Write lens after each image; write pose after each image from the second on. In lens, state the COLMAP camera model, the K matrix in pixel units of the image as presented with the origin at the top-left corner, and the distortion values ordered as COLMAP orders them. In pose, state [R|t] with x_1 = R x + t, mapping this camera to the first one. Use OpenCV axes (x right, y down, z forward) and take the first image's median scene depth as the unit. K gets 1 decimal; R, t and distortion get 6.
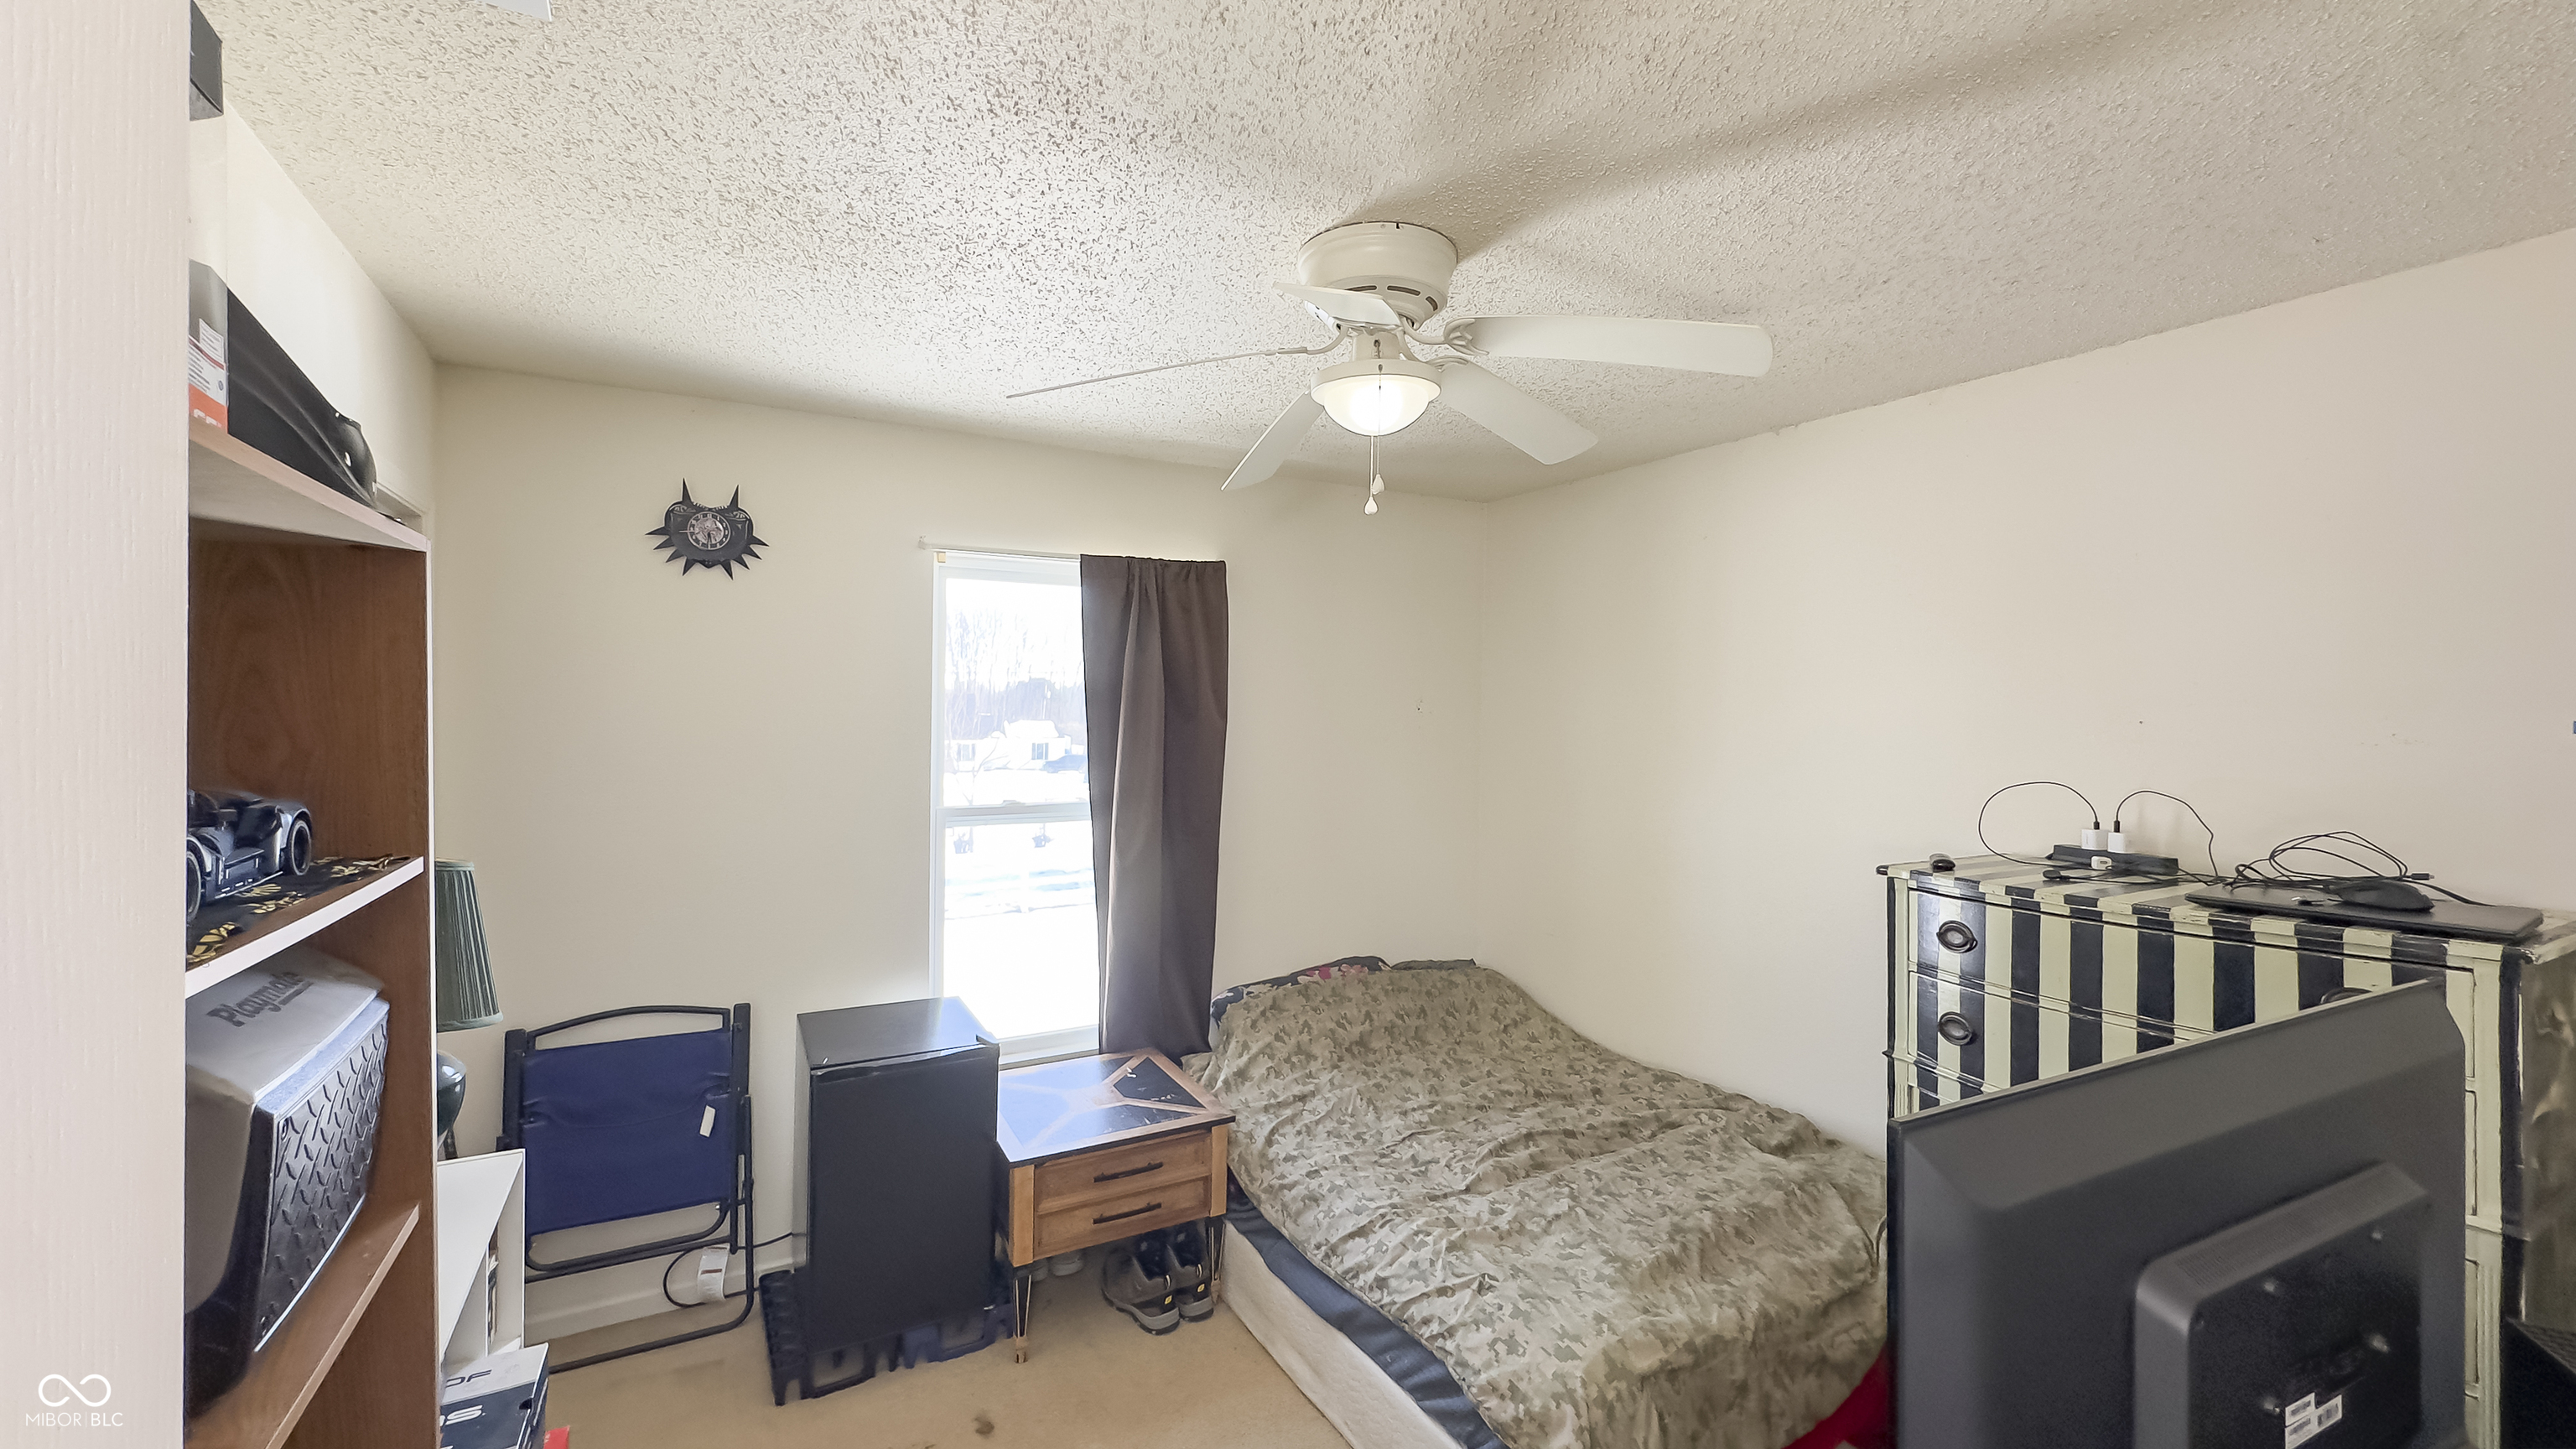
lens RADIAL K [[1050.8, 0, 1285.9], [0, 1050.8, 758.7], [0, 0, 1]] dist [-0.000376, 0.000069]
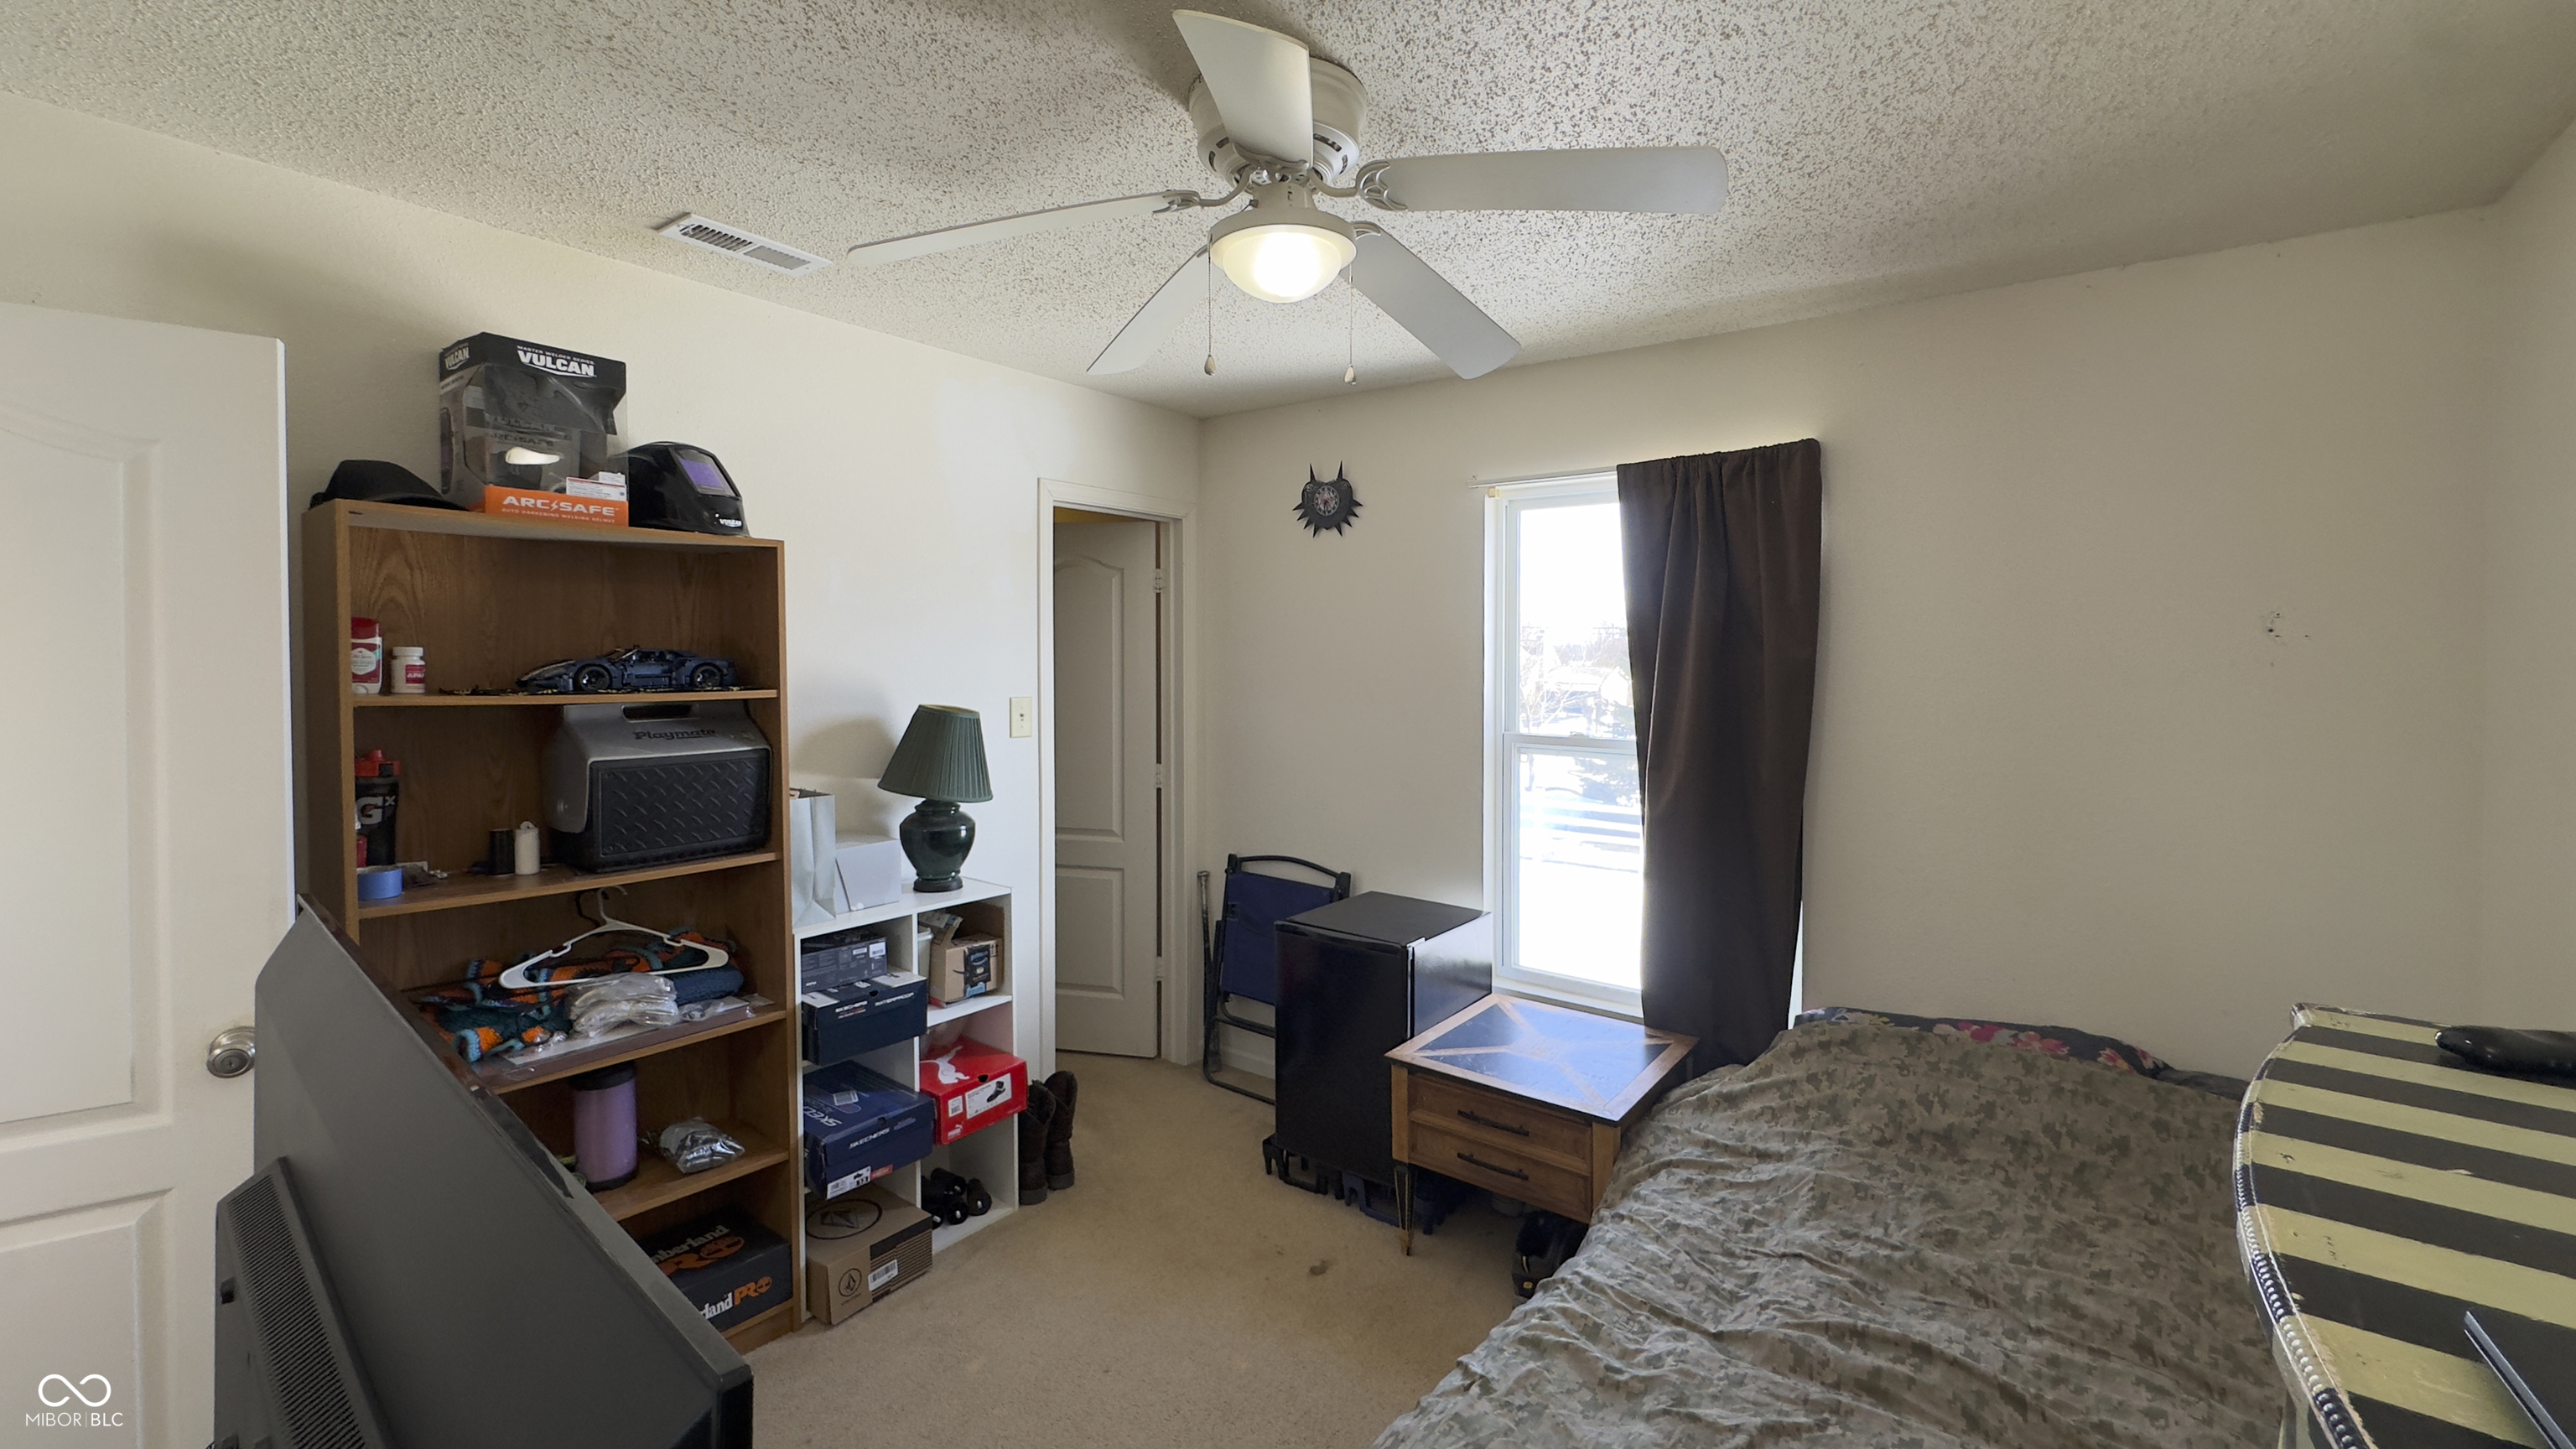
lens RADIAL K [[1036.6, 0, 1278.0], [0, 1036.6, 715.8], [0, 0, 1]] dist [-0.000483, 0.000055]
pose [[0.401451, 0.052479, -0.914376, 0.576001], [-0.049653, 0.998136, 0.035486, 0.004847], [0.914534, 0.031156, 0.403308, 0.415668]]
